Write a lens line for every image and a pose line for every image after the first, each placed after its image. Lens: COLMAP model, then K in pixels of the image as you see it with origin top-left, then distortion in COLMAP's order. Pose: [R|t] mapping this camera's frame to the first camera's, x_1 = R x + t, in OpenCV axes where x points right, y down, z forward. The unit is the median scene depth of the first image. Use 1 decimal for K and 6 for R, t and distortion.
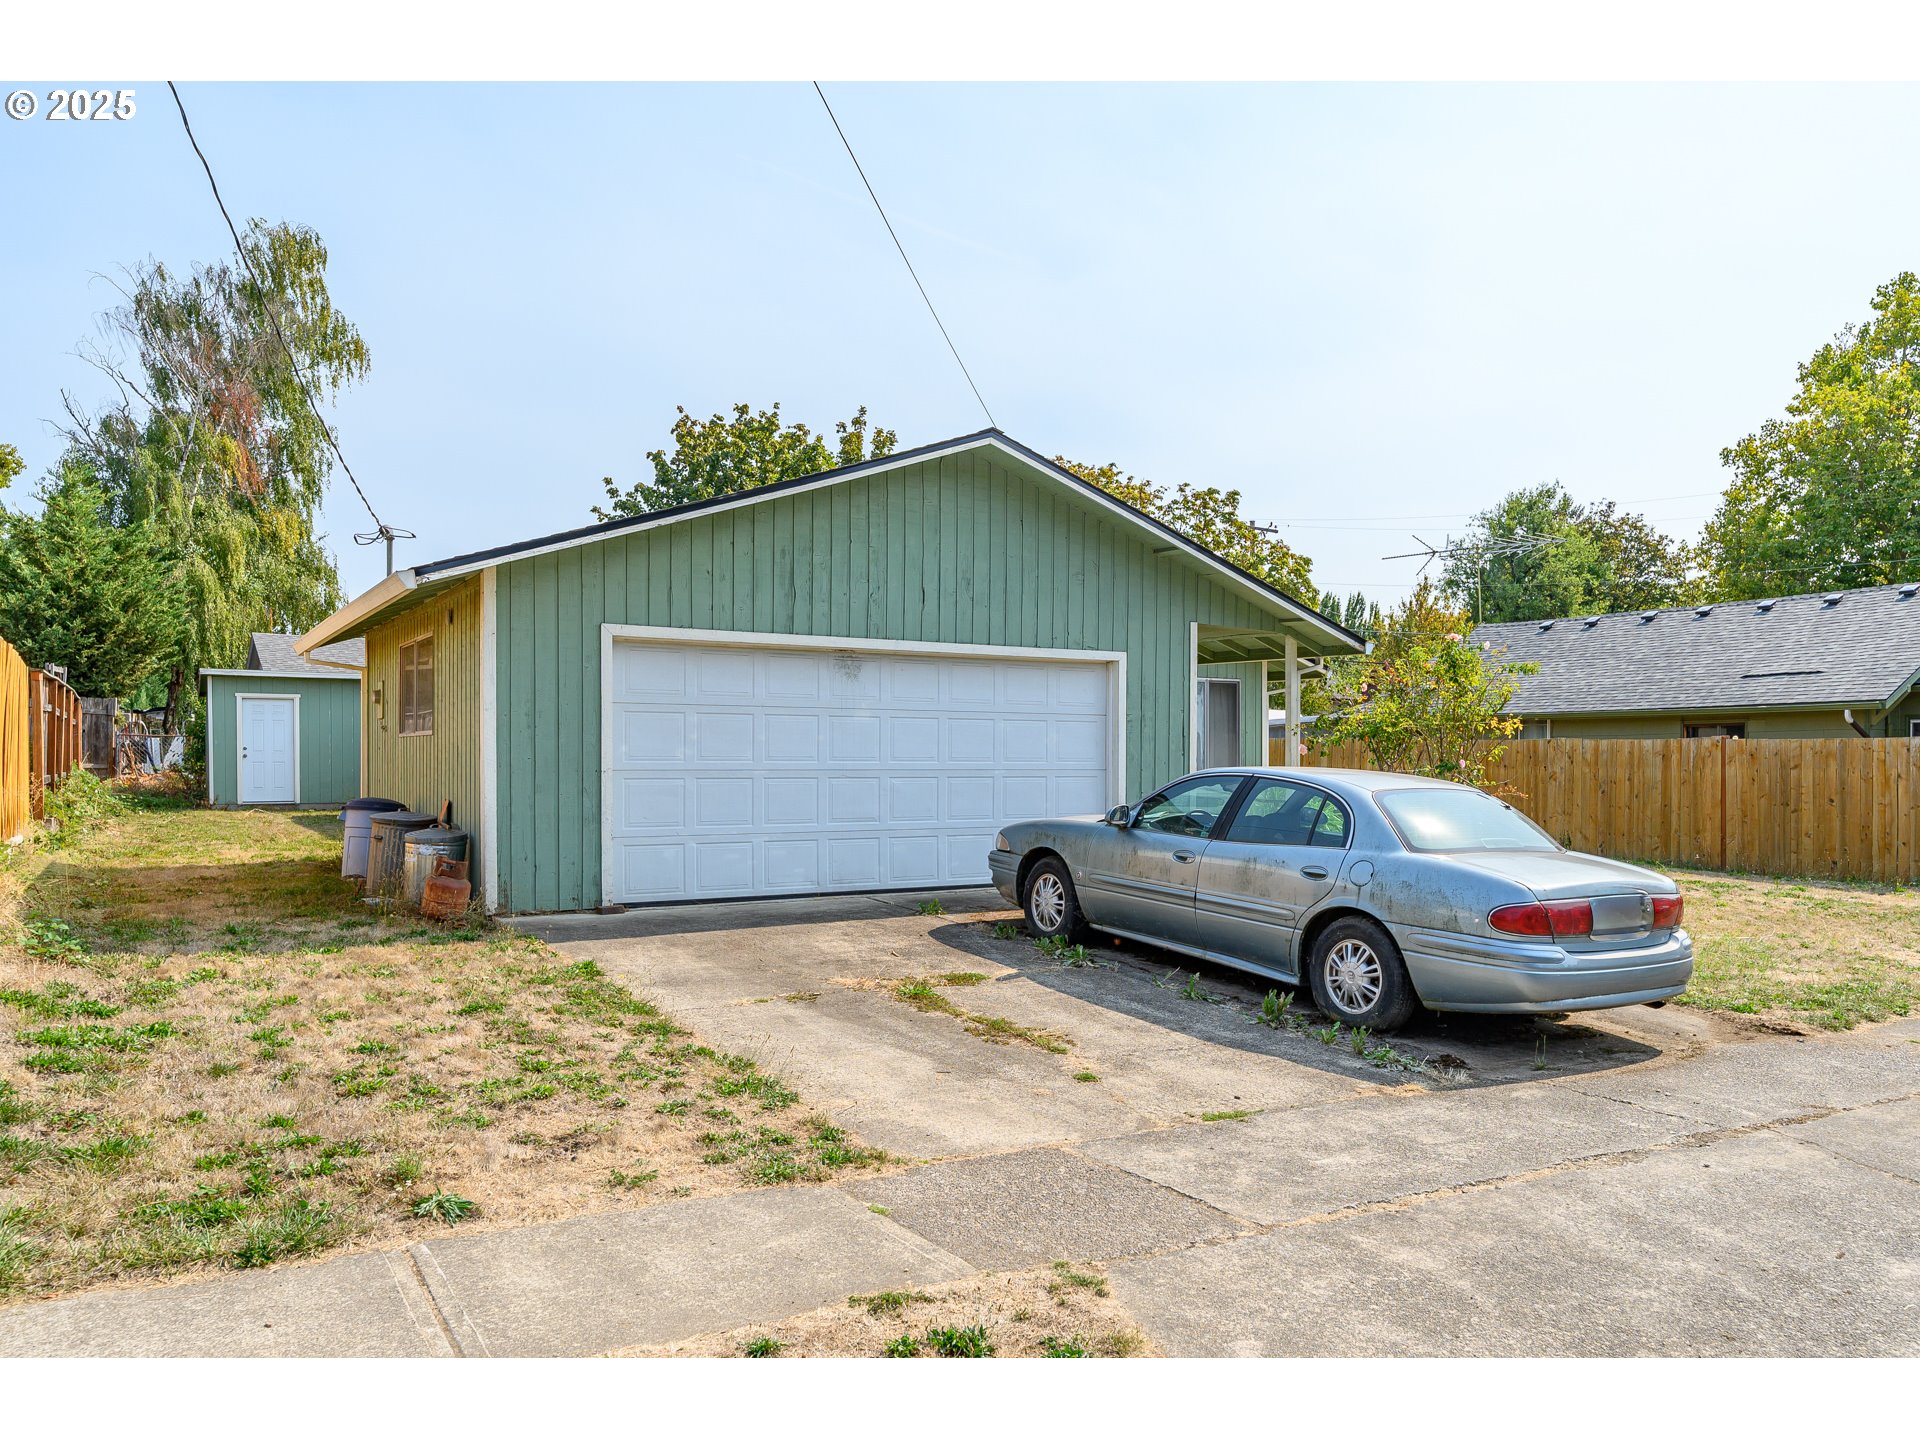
lens RADIAL K [[1440.6, 0, 1028.6], [0, 1440.6, 762.2], [0, 0, 1]] dist [-0.000181, -0.001321]
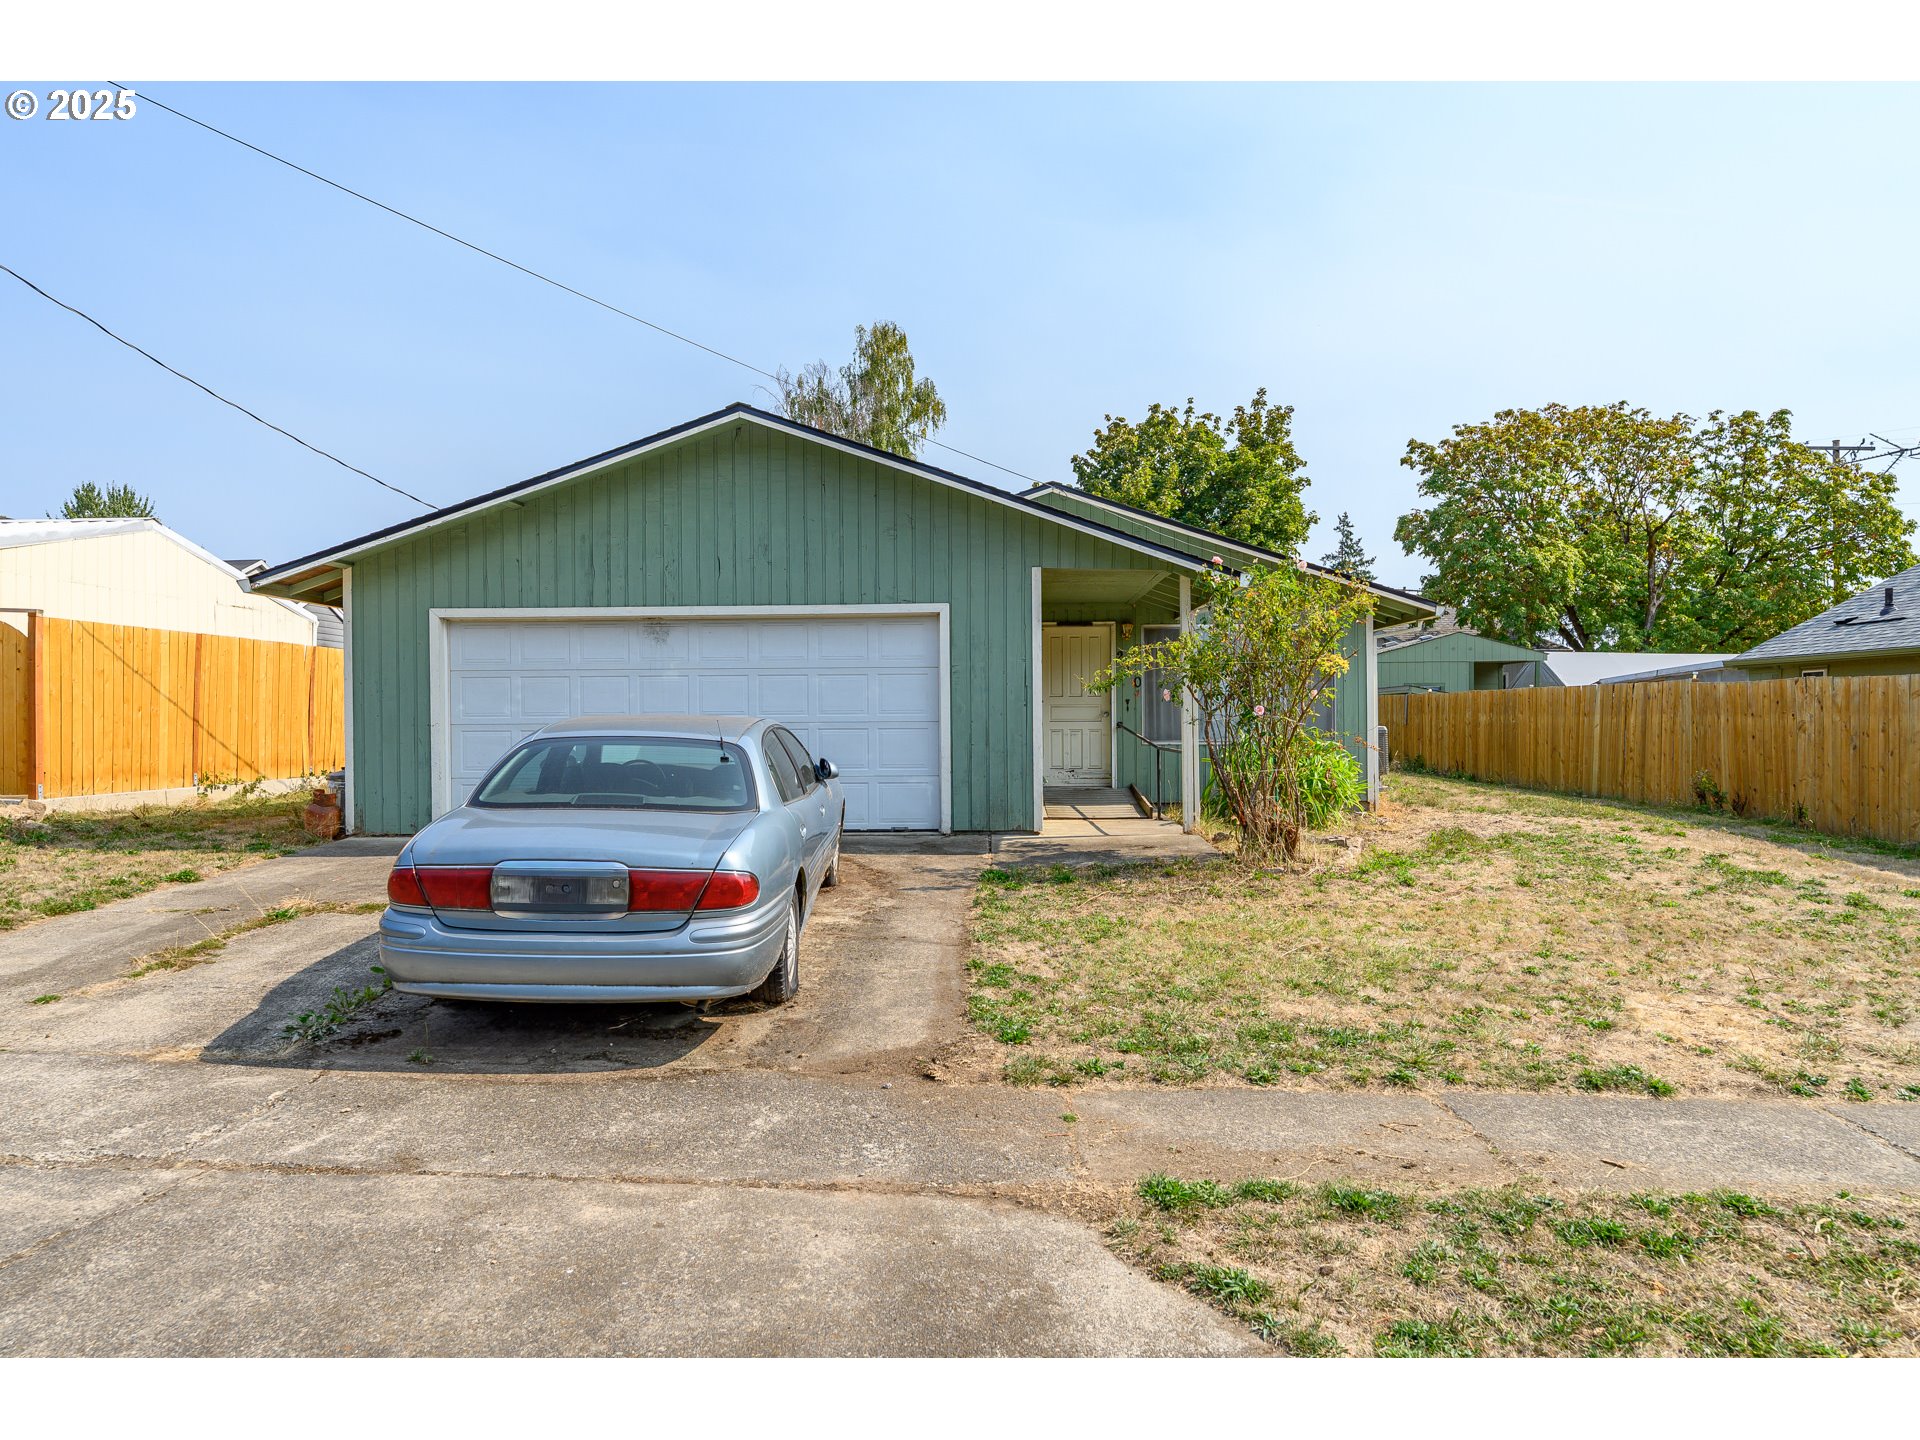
lens RADIAL K [[1216.1, 0, 966.0], [0, 1216.1, 717.4], [0, 0, 1]] dist [0.000365, 0.002517]
pose [[0.814919, -0.010233, -0.579485, 0.397271], [0.008040, 0.999948, -0.006351, 0.005635], [0.579519, 0.000517, 0.814958, 0.226409]]
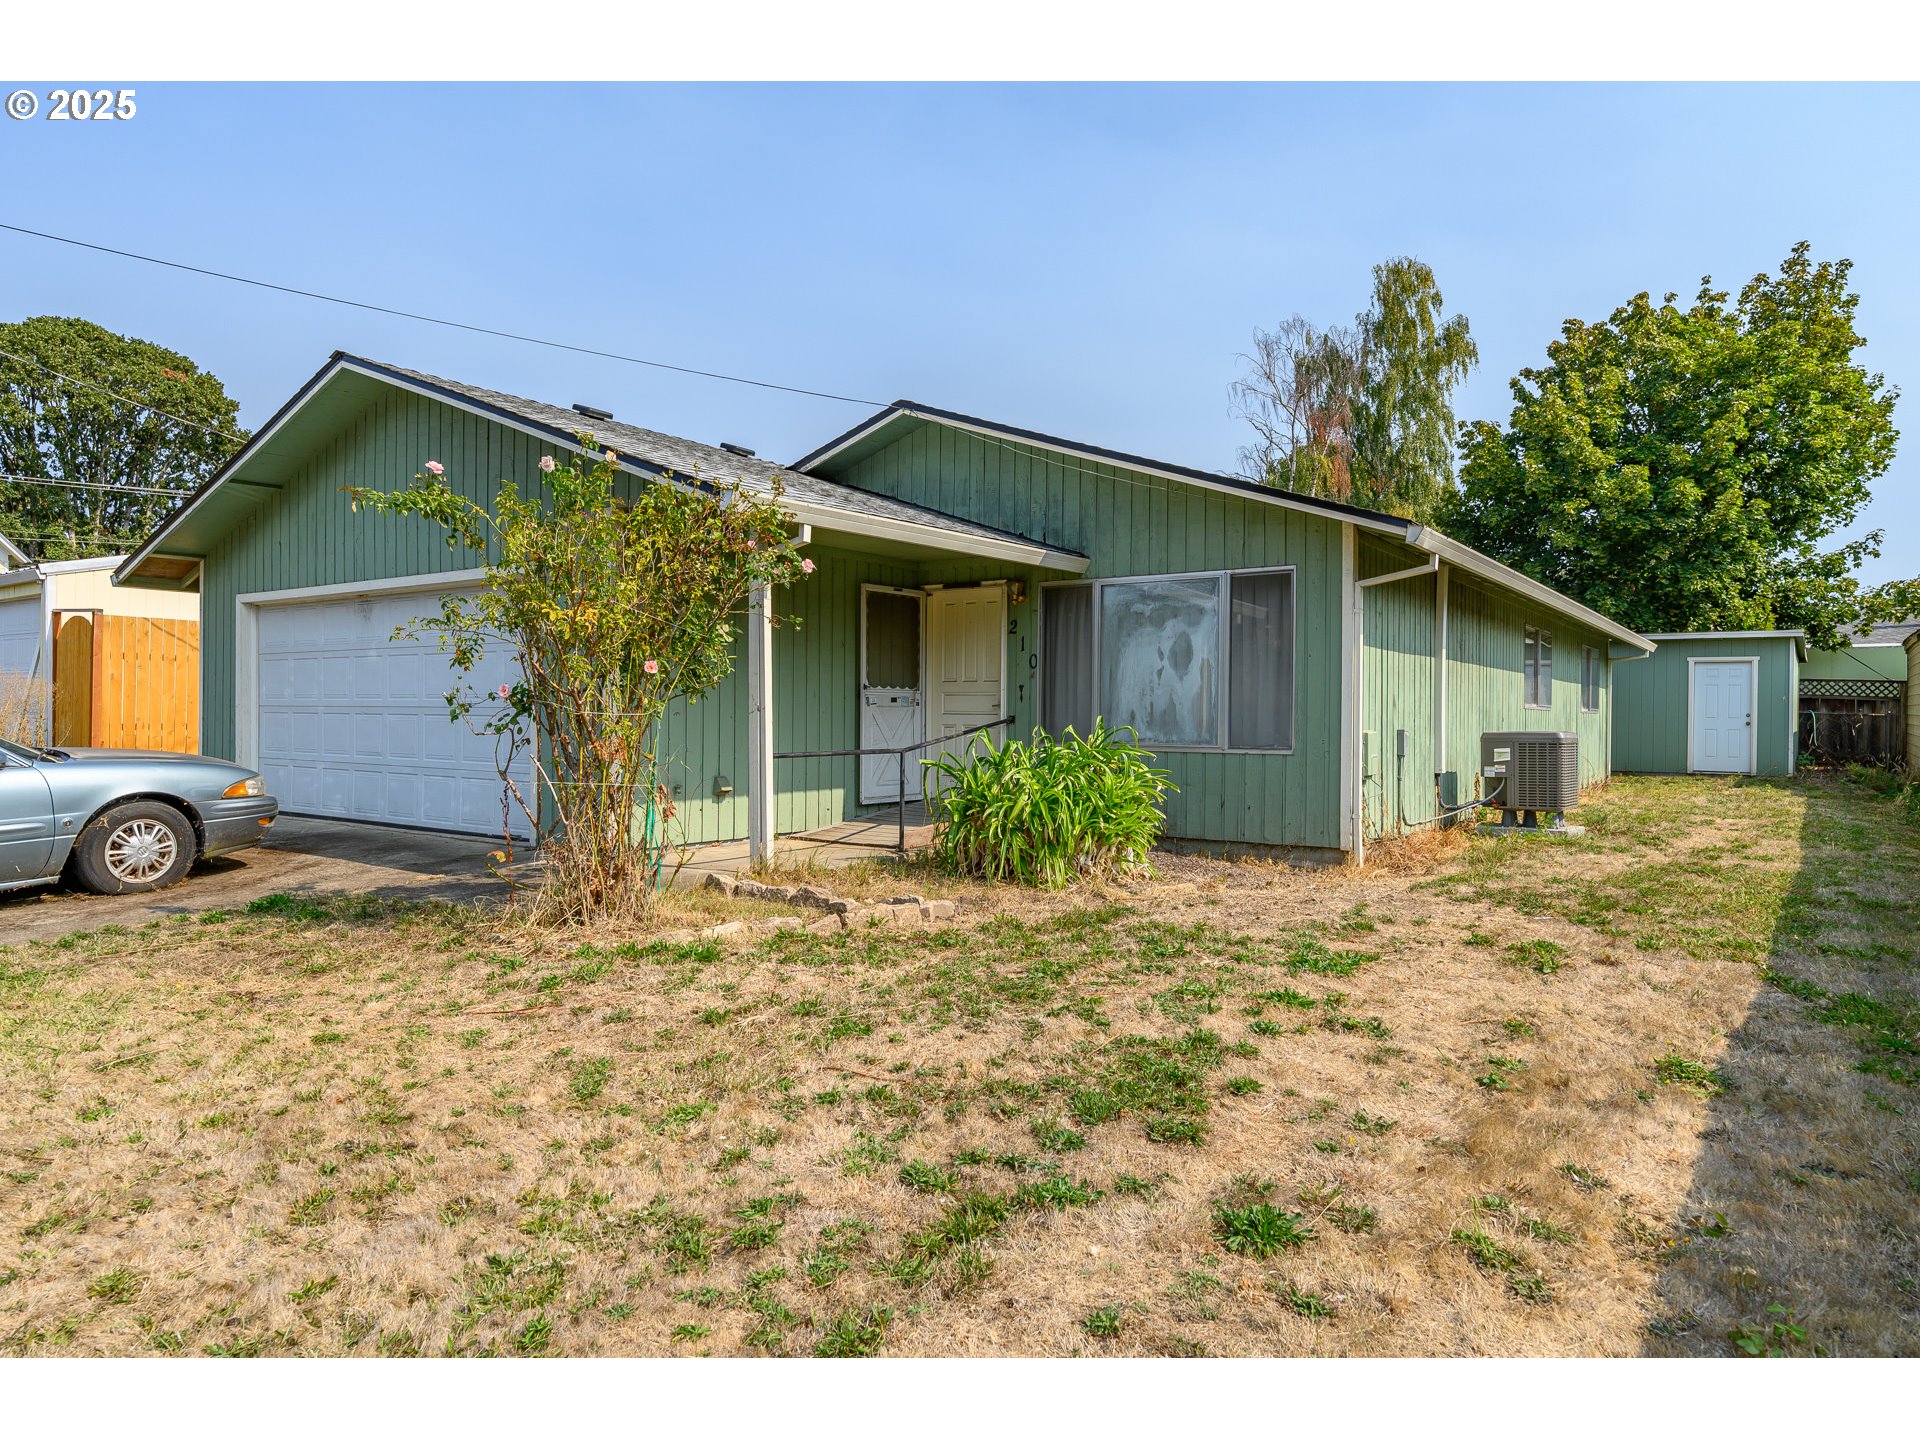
lens RADIAL K [[1216.1, 0, 969.5], [0, 1216.1, 719.7], [0, 0, 1]] dist [0.000365, 0.002517]
pose [[0.354676, -0.000498, -0.934989, 0.556697], [-0.011267, 0.999925, -0.004807, 0.009363], [0.934921, 0.012239, 0.354644, 0.694801]]
